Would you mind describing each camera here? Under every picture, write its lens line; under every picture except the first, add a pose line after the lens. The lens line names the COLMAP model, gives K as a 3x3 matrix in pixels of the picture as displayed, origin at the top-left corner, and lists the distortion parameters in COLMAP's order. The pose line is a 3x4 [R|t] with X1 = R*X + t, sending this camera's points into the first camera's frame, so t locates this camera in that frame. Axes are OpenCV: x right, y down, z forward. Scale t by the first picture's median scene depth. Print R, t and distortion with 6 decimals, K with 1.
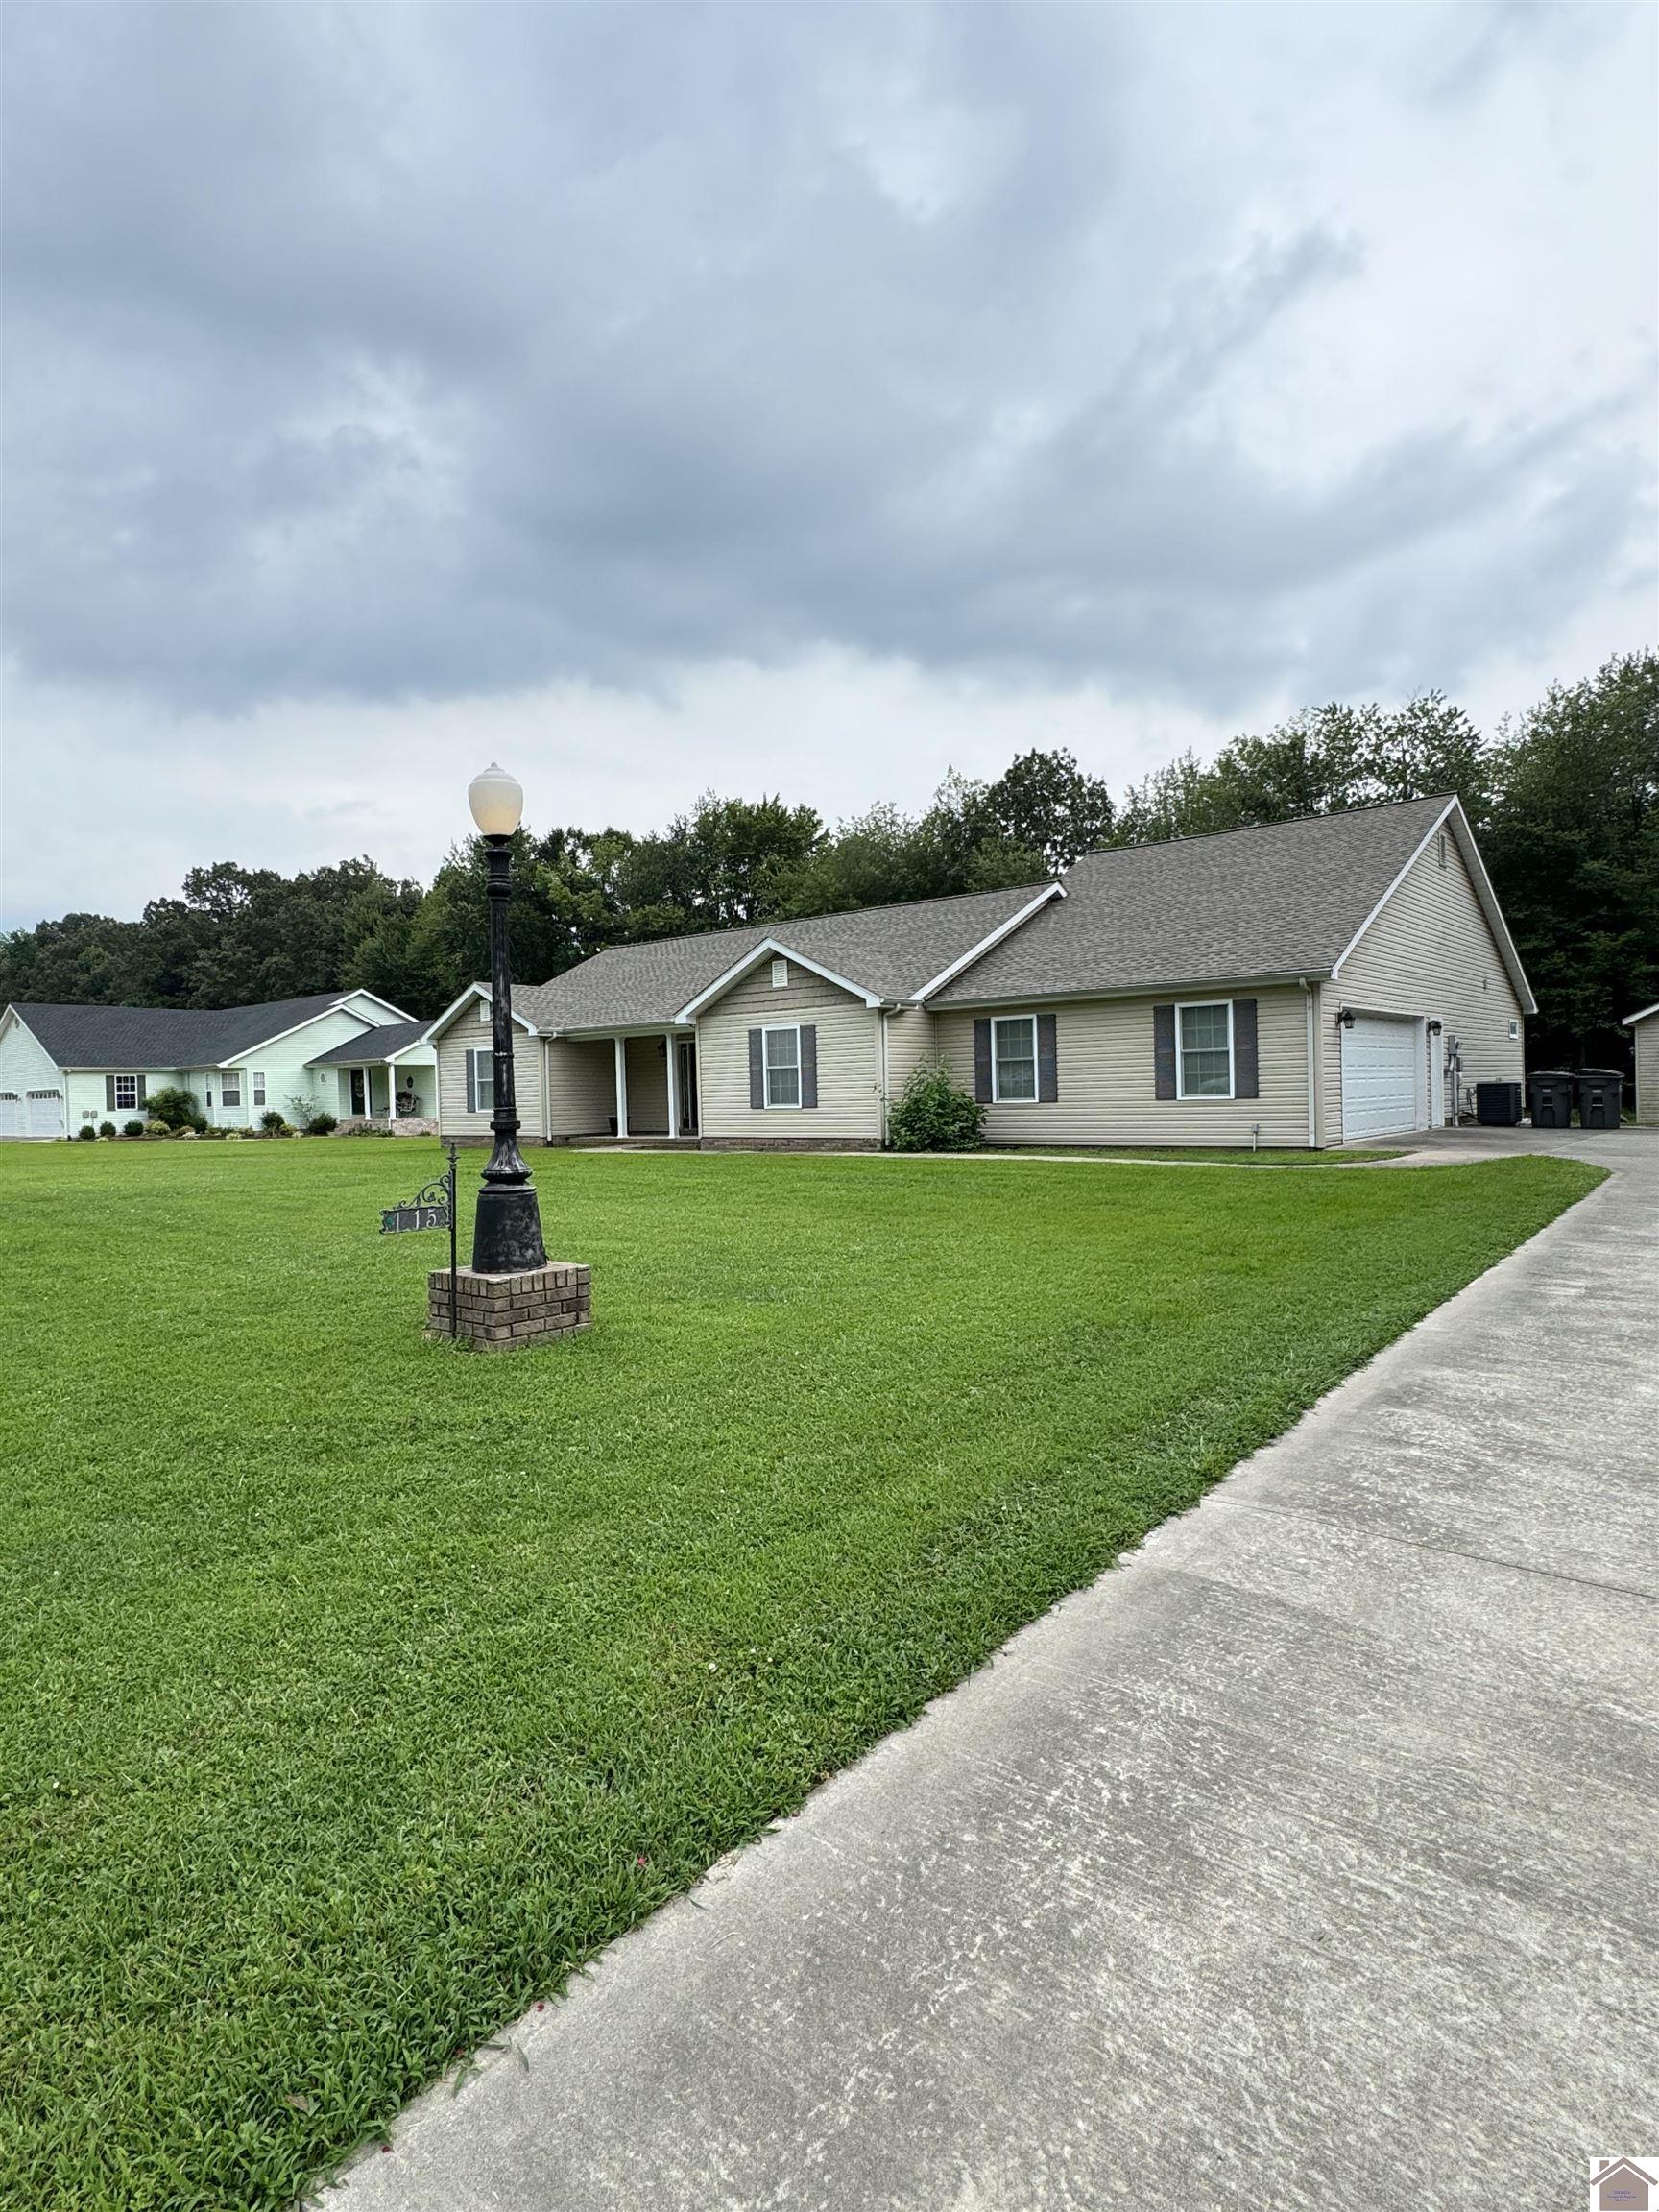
lens RADIAL K [[1179.4, 0, 831.4], [0, 1179.4, 1104.2], [0, 0, 1]] dist [0.005856, 0.000437]
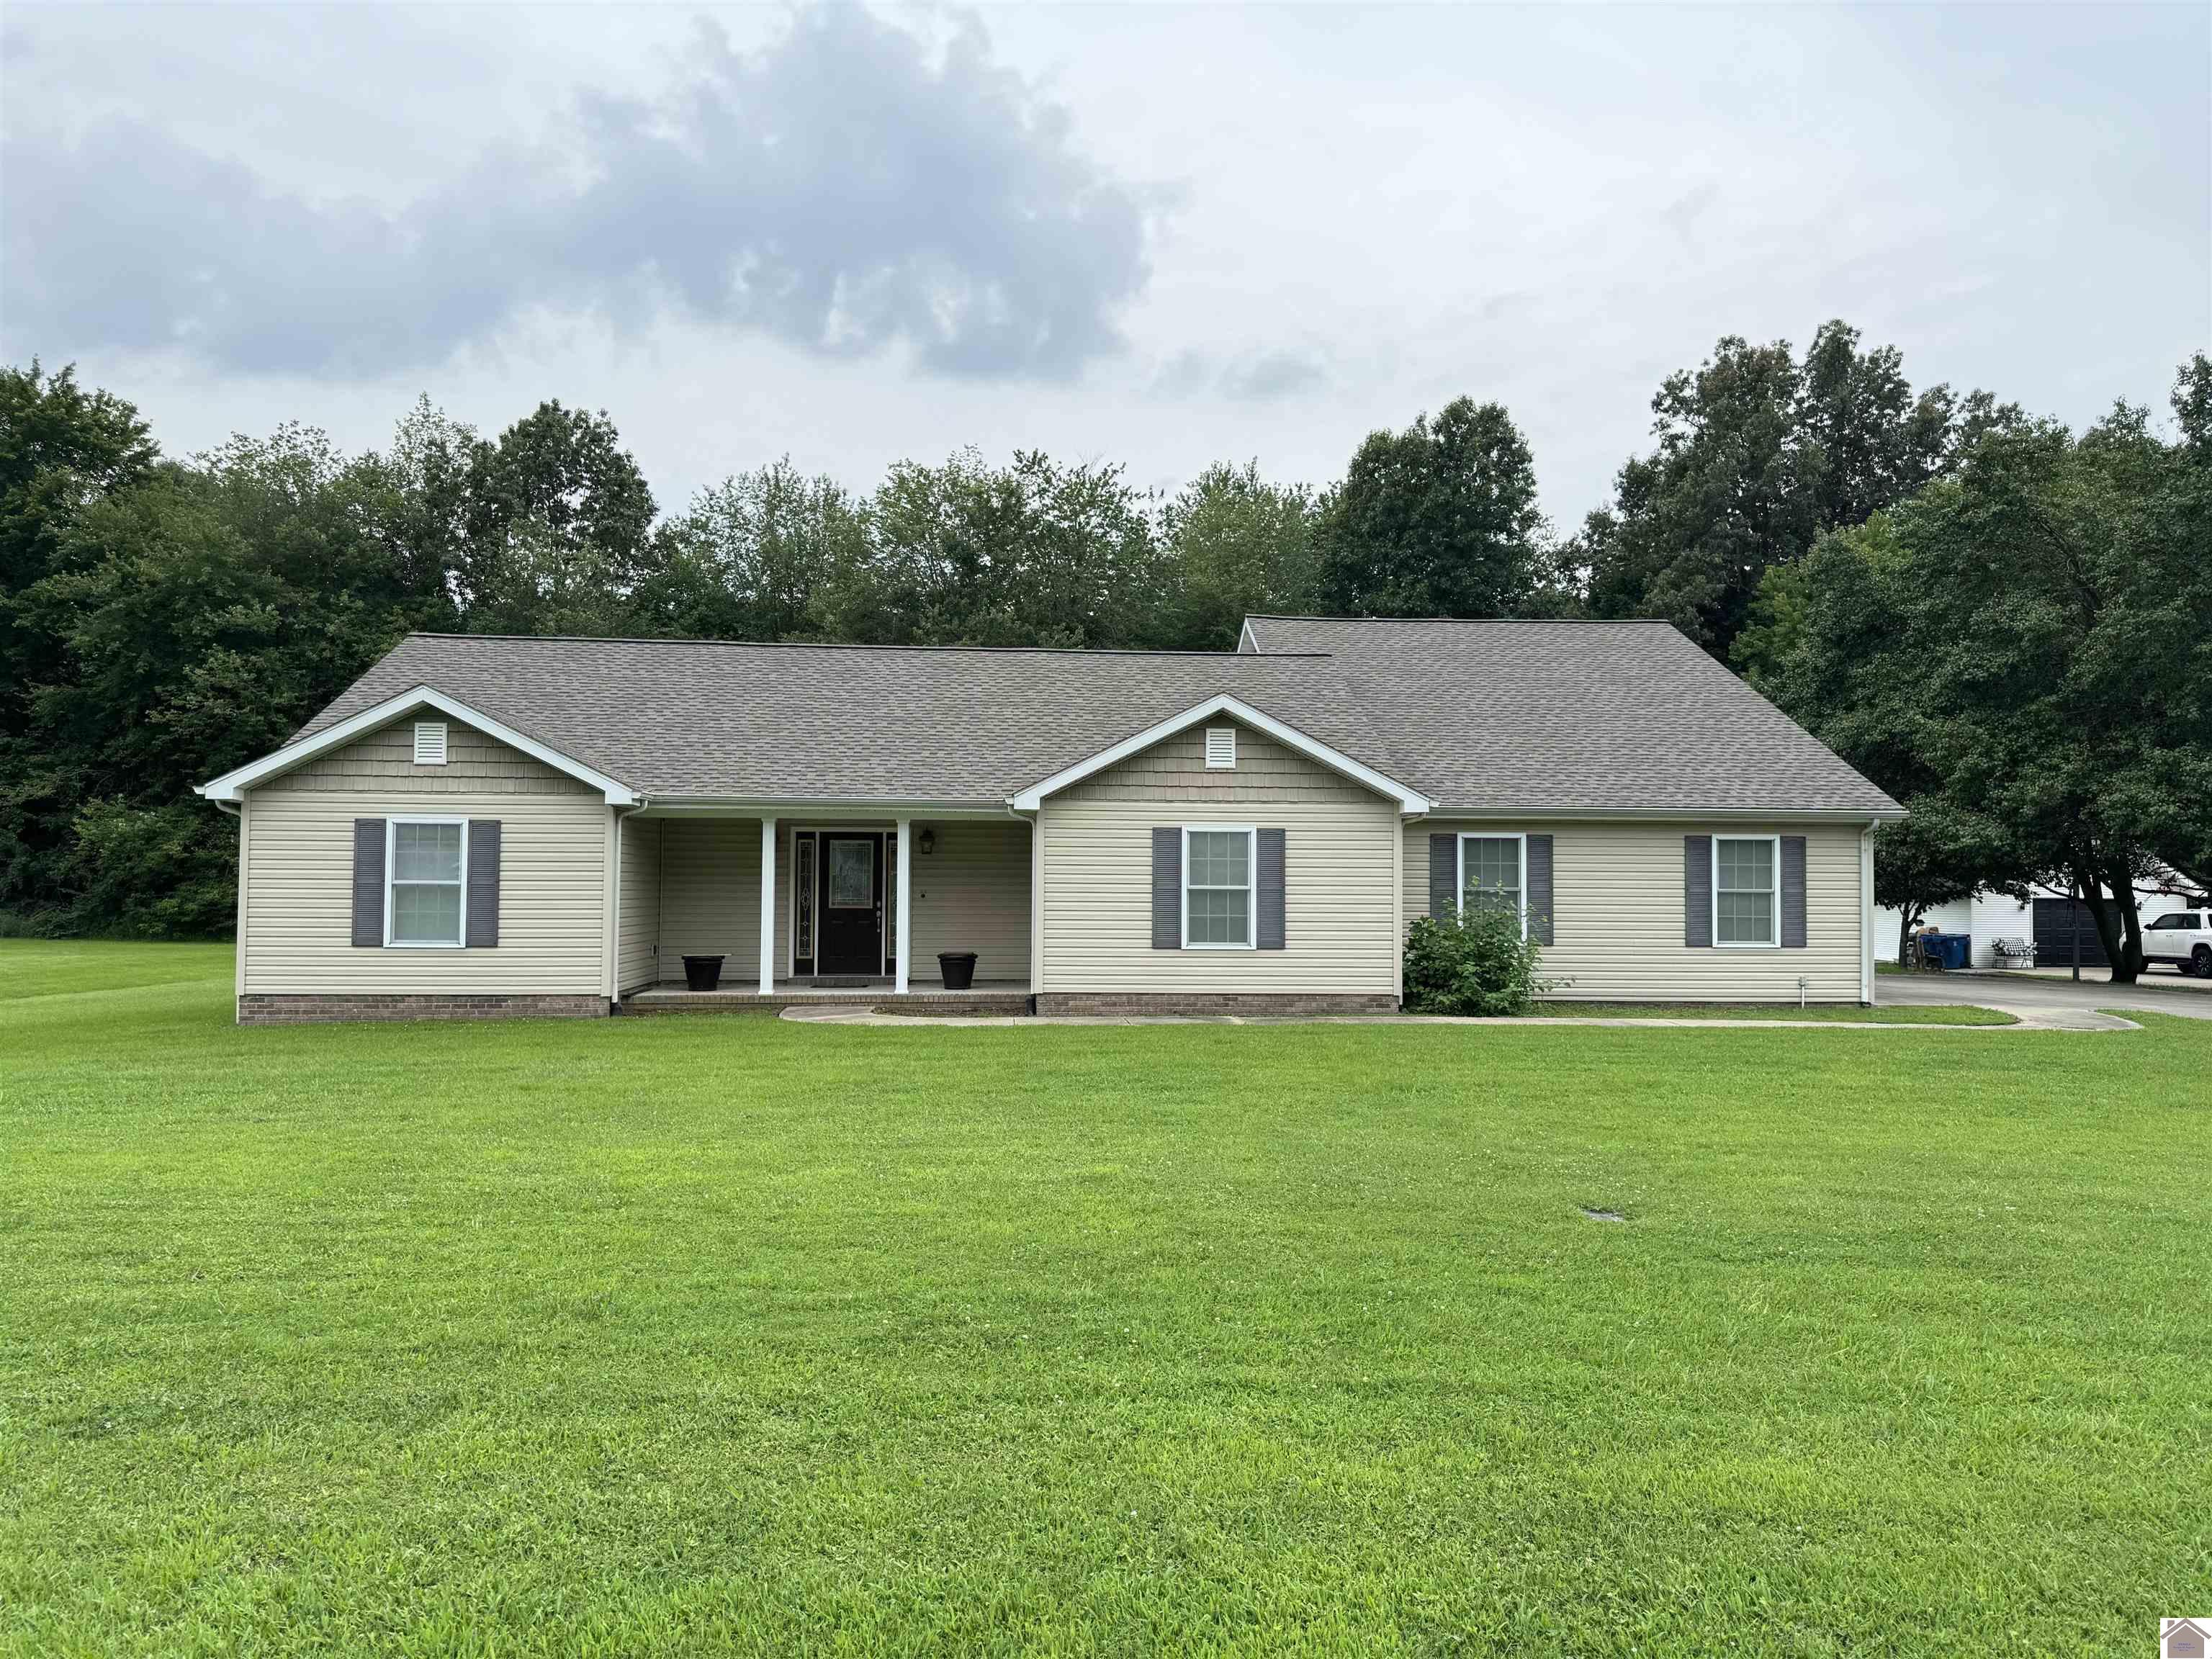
lens RADIAL K [[1584.2, 0, 1097.4], [0, 1584.2, 827.2], [0, 0, 1]] dist [0.079138, -0.079976]
pose [[0.725143, 0.058227, 0.686132, -0.603719], [-0.018694, 0.997716, -0.064912, -0.005042], [-0.688344, 0.034245, 0.724576, 0.339883]]
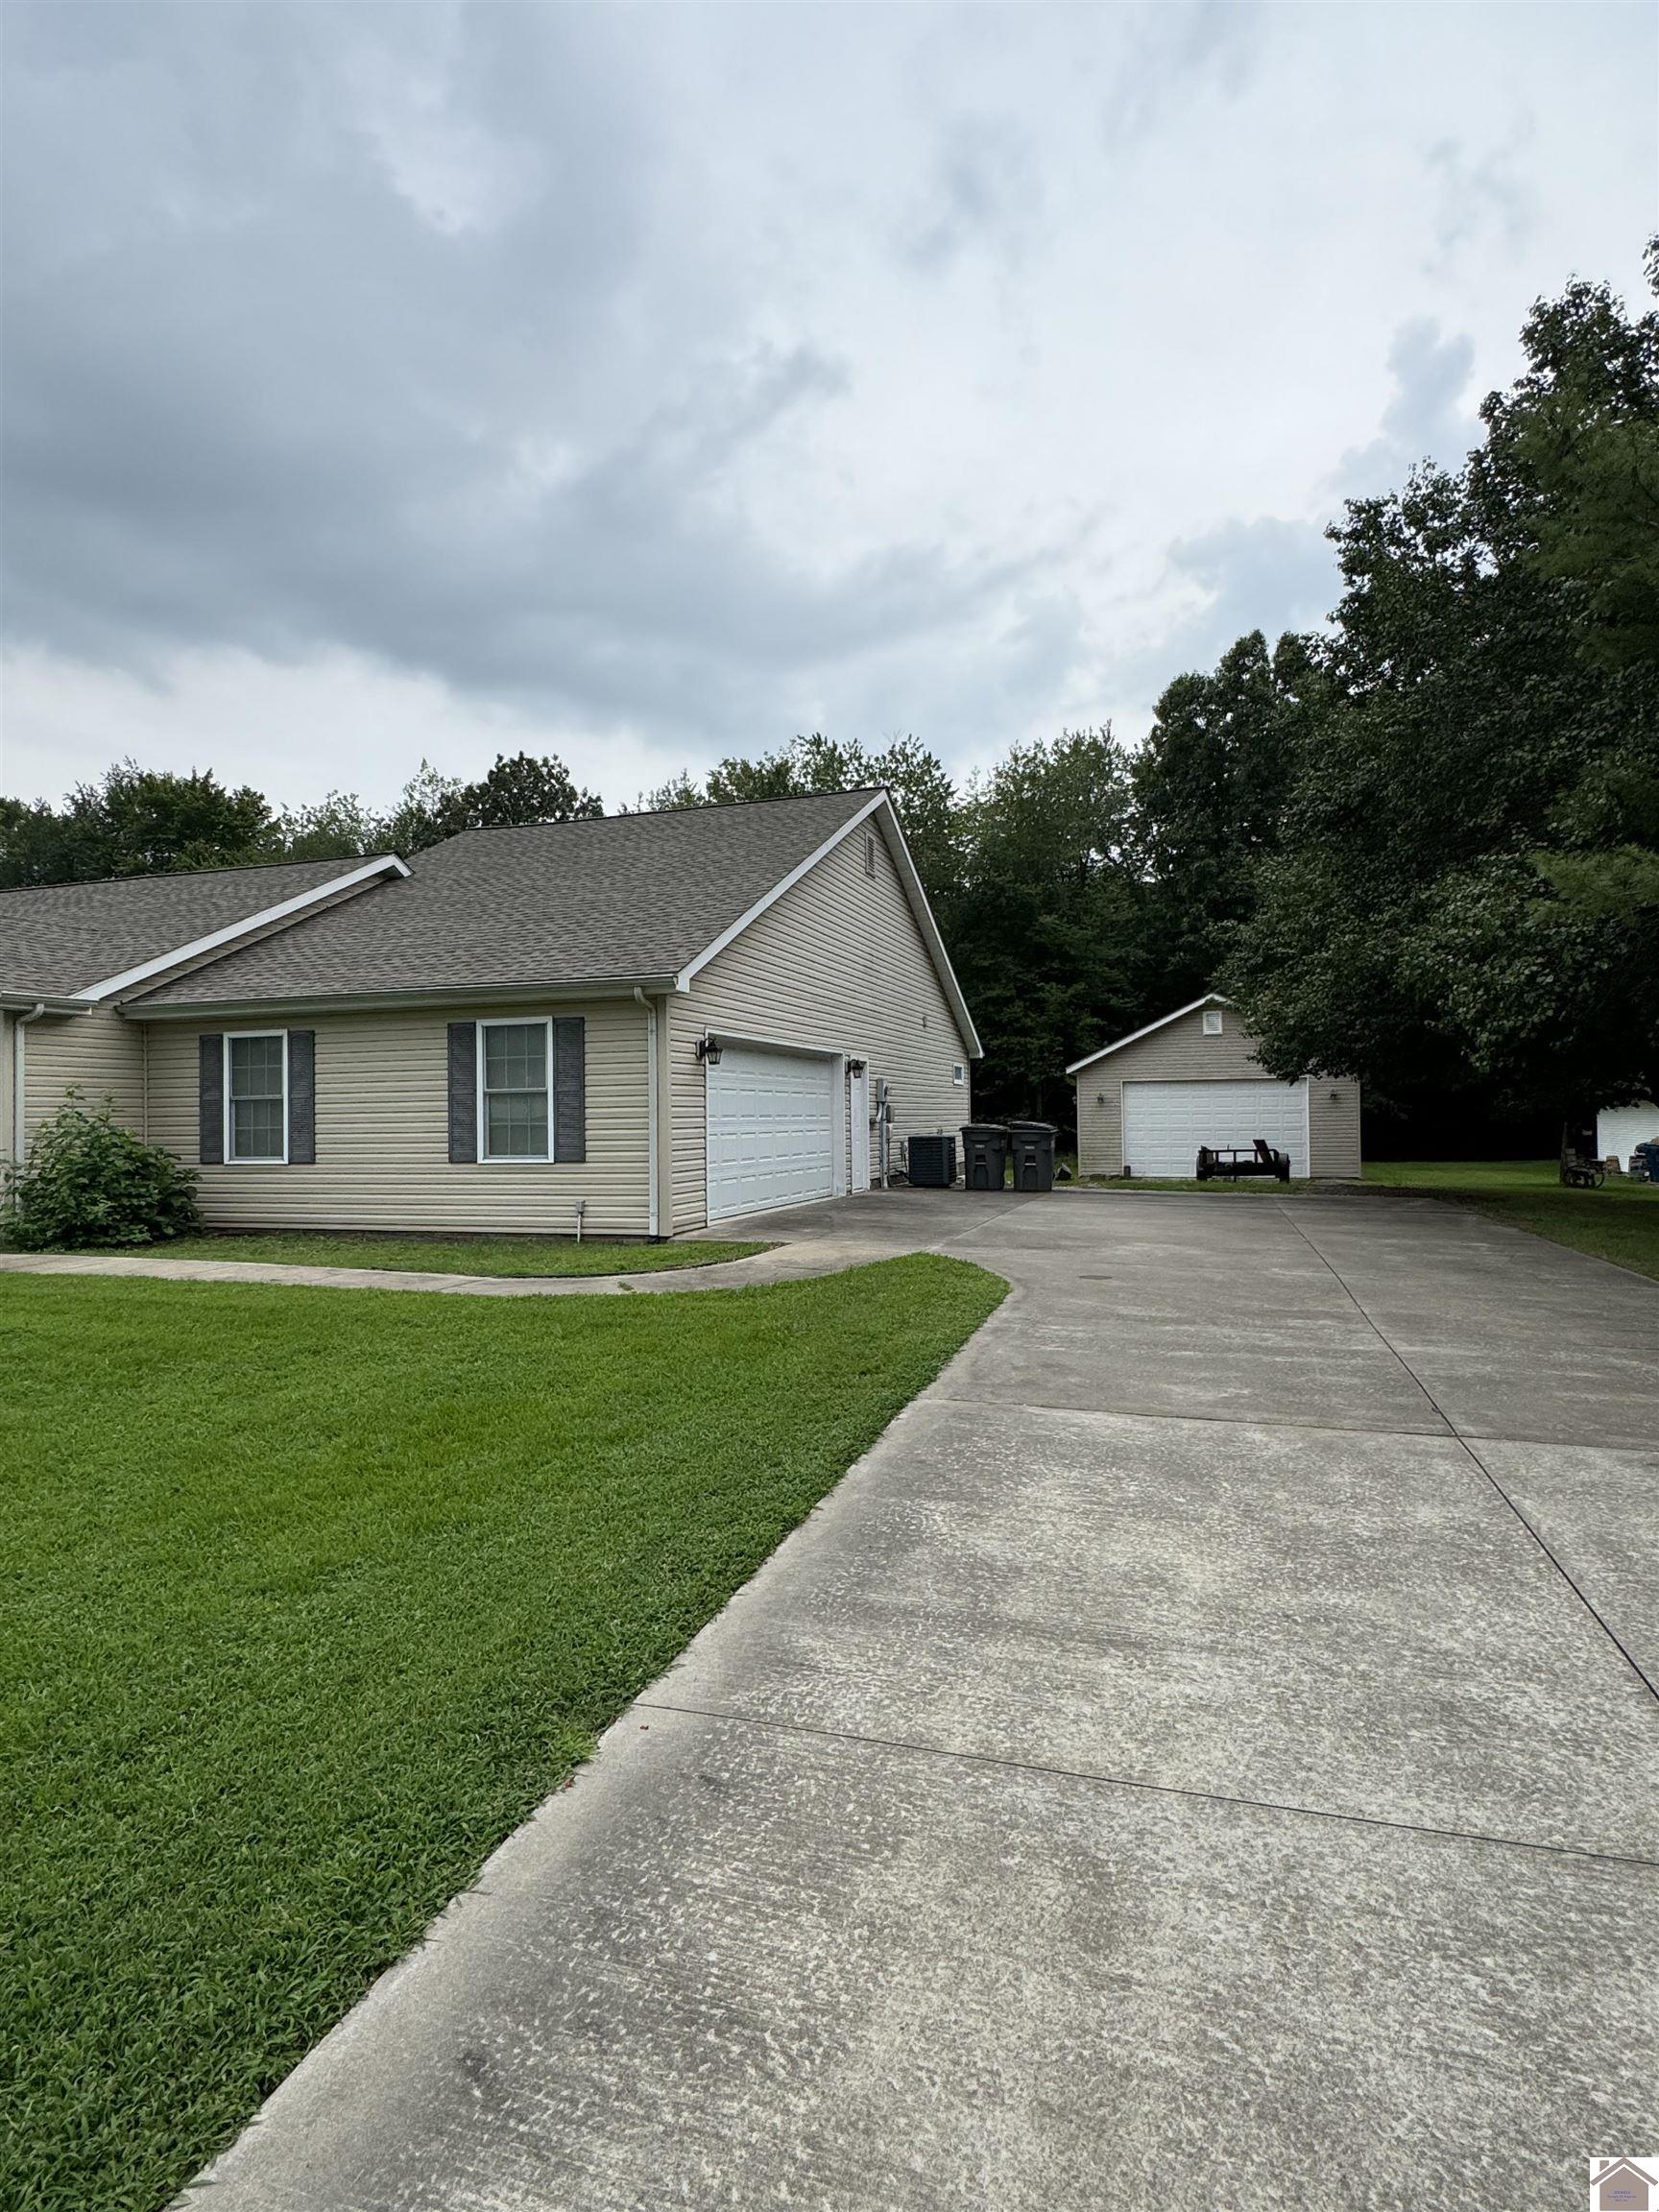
lens RADIAL K [[1179.4, 0, 818.6], [0, 1179.4, 1107.2], [0, 0, 1]] dist [0.005856, 0.000437]
pose [[0.931755, 0.016892, 0.362694, 0.168030], [-0.007086, 0.999573, -0.028349, -0.013153], [-0.363018, 0.023844, 0.931477, 0.222935]]
